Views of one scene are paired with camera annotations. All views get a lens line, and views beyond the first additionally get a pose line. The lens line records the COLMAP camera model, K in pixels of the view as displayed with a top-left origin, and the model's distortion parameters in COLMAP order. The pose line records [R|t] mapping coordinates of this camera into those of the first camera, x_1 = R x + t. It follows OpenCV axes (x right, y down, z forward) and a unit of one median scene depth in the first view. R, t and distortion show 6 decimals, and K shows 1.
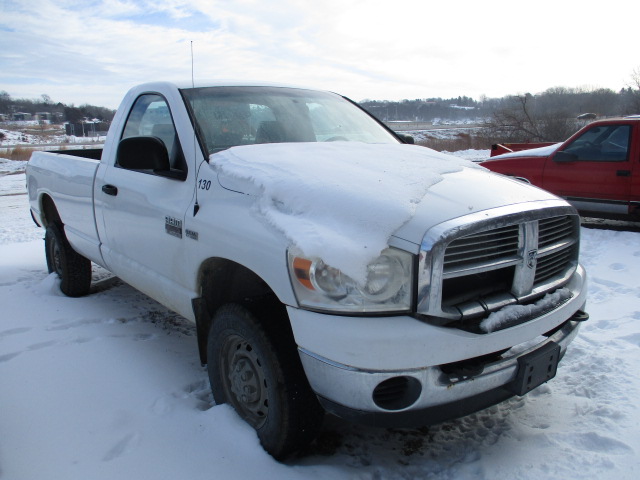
lens RADIAL K [[537.9, 0, 319.6], [0, 537.9, 248.5], [0, 0, 1]] dist [-0.042029, 0.004223]
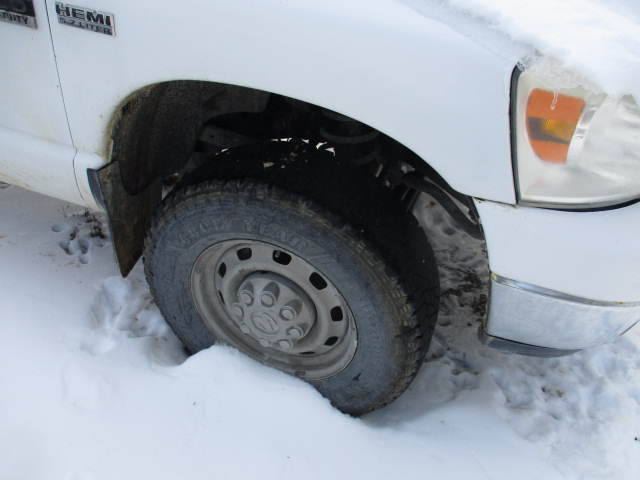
lens RADIAL K [[539.4, 0, 320.0], [0, 539.4, 240.0], [0, 0, 1]] dist [-0.002850, -0.002236]
pose [[0.865767, -0.257927, 0.428860, -0.315484], [0.031797, 0.883573, 0.467212, -0.062949], [-0.499435, -0.390860, 0.773170, 0.609299]]
